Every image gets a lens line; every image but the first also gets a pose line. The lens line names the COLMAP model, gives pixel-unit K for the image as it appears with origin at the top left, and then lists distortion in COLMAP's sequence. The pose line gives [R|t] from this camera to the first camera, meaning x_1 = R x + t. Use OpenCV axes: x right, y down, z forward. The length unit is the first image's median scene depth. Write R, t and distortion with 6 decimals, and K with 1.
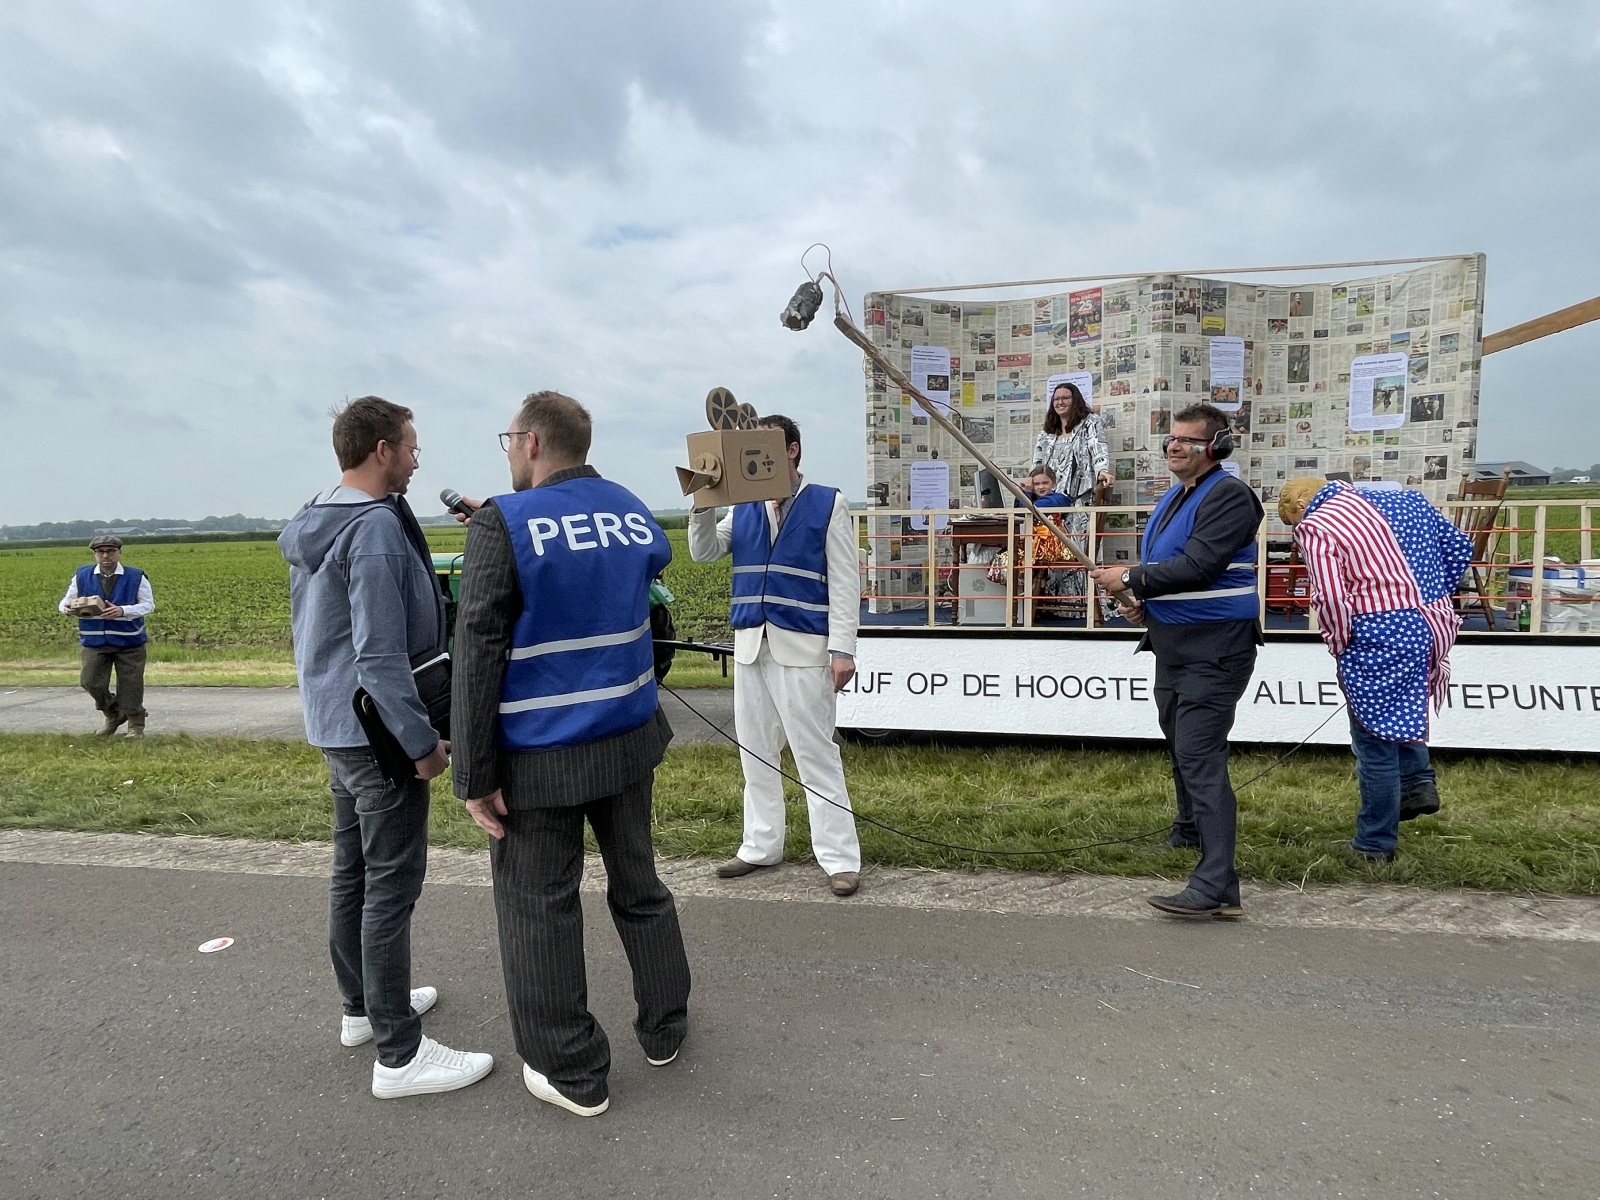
lens RADIAL K [[900.7, 0, 785.1], [0, 900.7, 599.3], [0, 0, 1]] dist [0.000082, -0.011047]
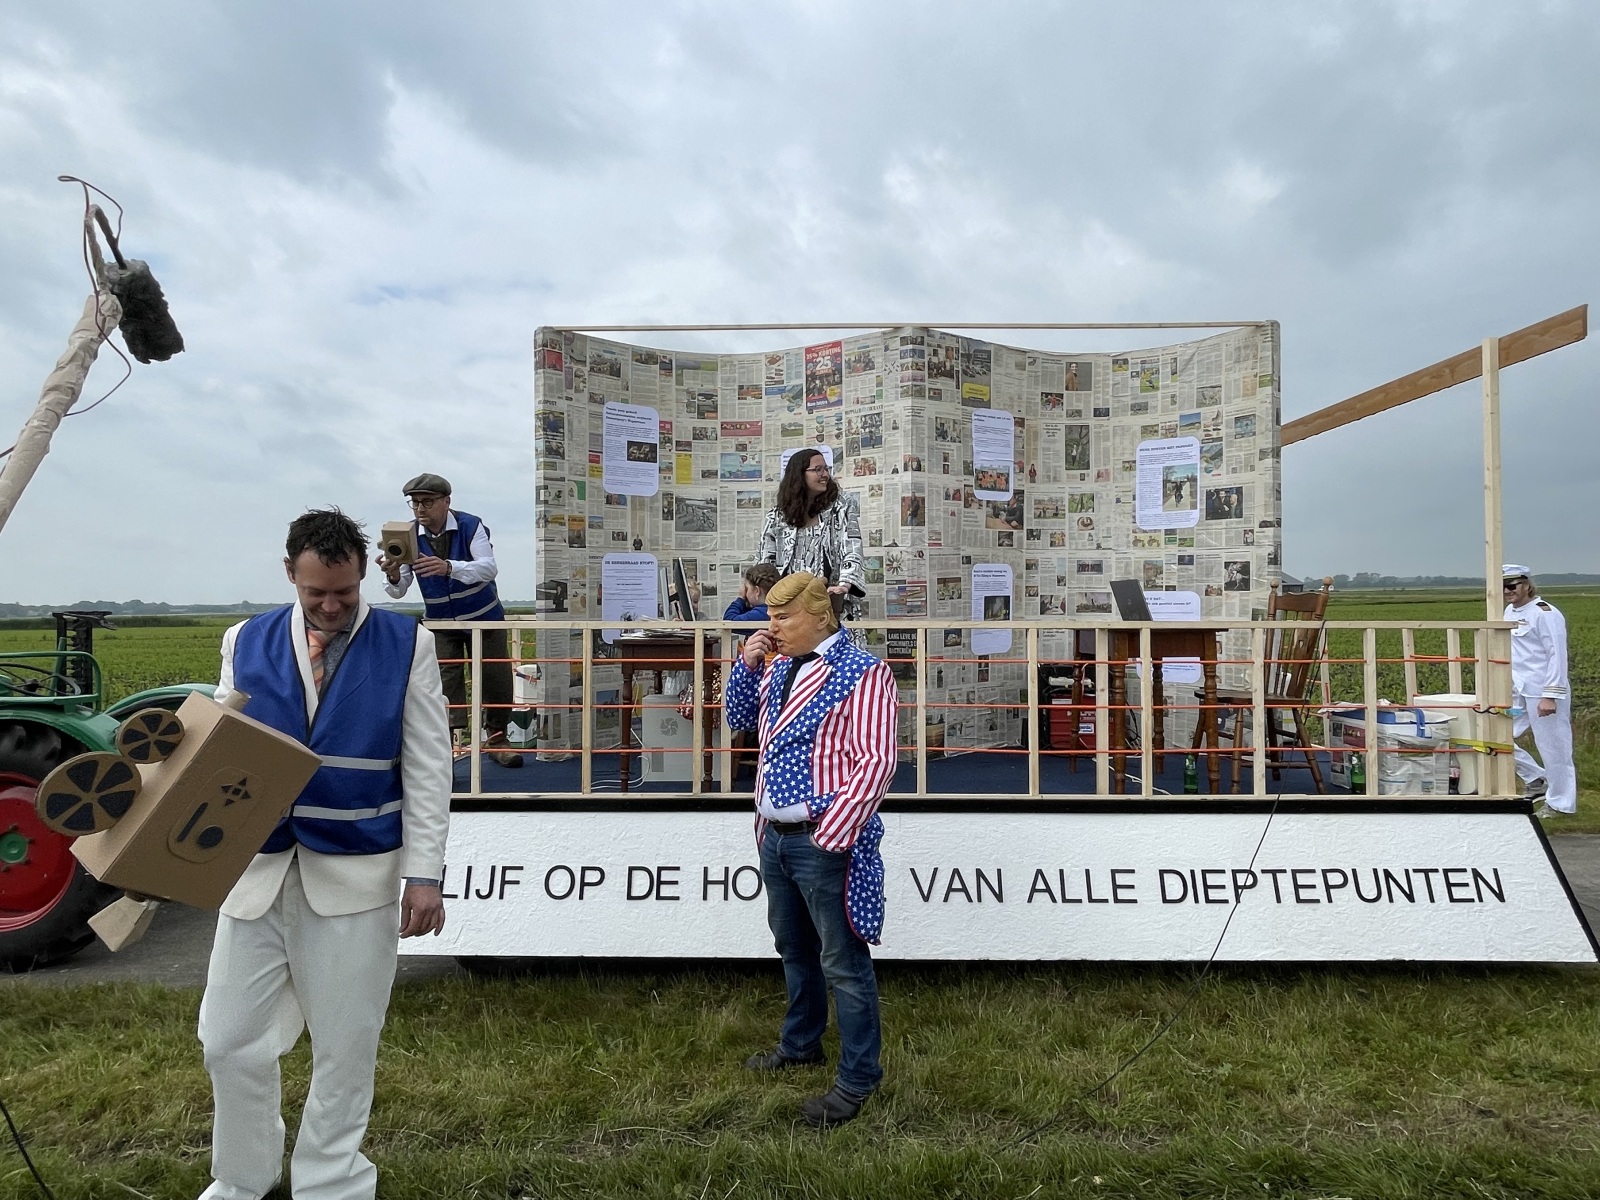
lens RADIAL K [[900.7, 0, 785.9], [0, 900.7, 594.4], [0, 0, 1]] dist [0.000082, -0.011047]
pose [[0.984032, 0.017114, 0.177165, 0.171156], [0.001630, 0.994458, -0.105120, -0.043314], [-0.177983, 0.103730, 0.978551, 0.265137]]
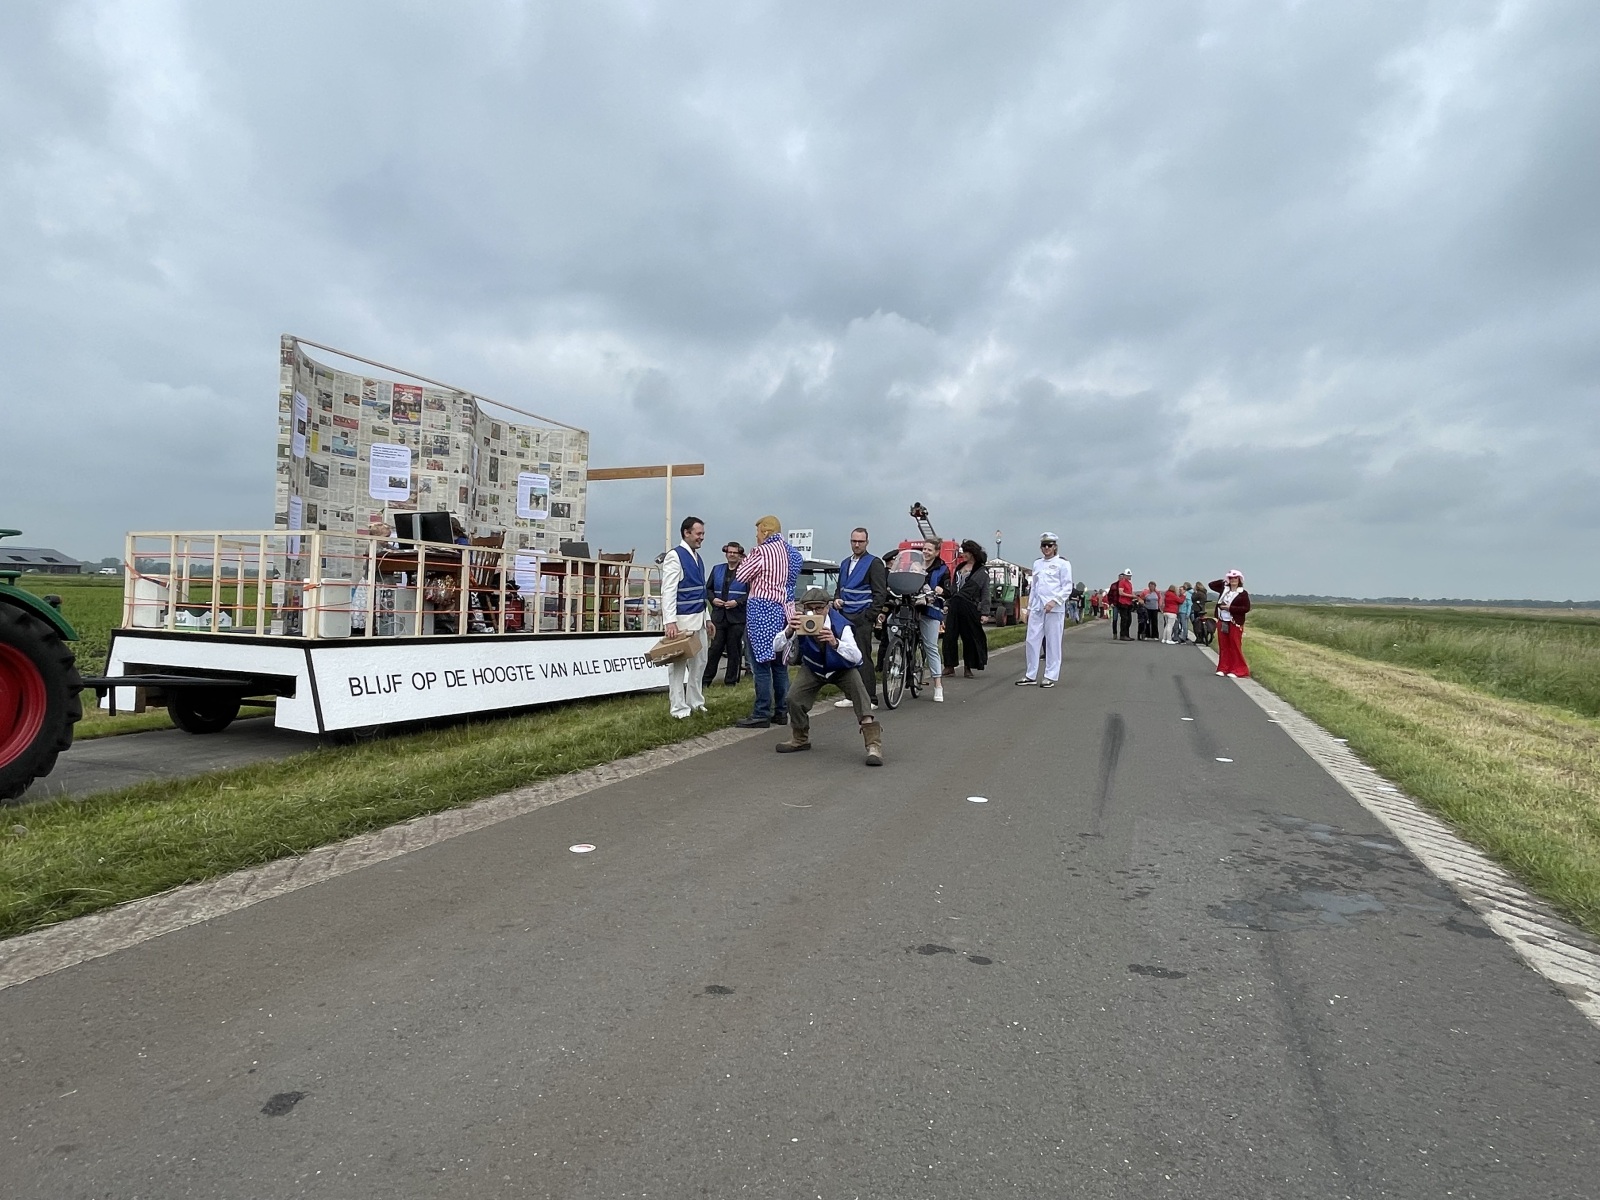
lens RADIAL K [[900.7, 0, 803.0], [0, 900.7, 613.8], [0, 0, 1]] dist [0.000082, -0.011047]
pose [[0.177447, 0.016954, 0.983984, -0.874948], [0.061925, 0.997678, -0.028357, 0.062572], [-0.982180, 0.065965, 0.175985, 0.237307]]
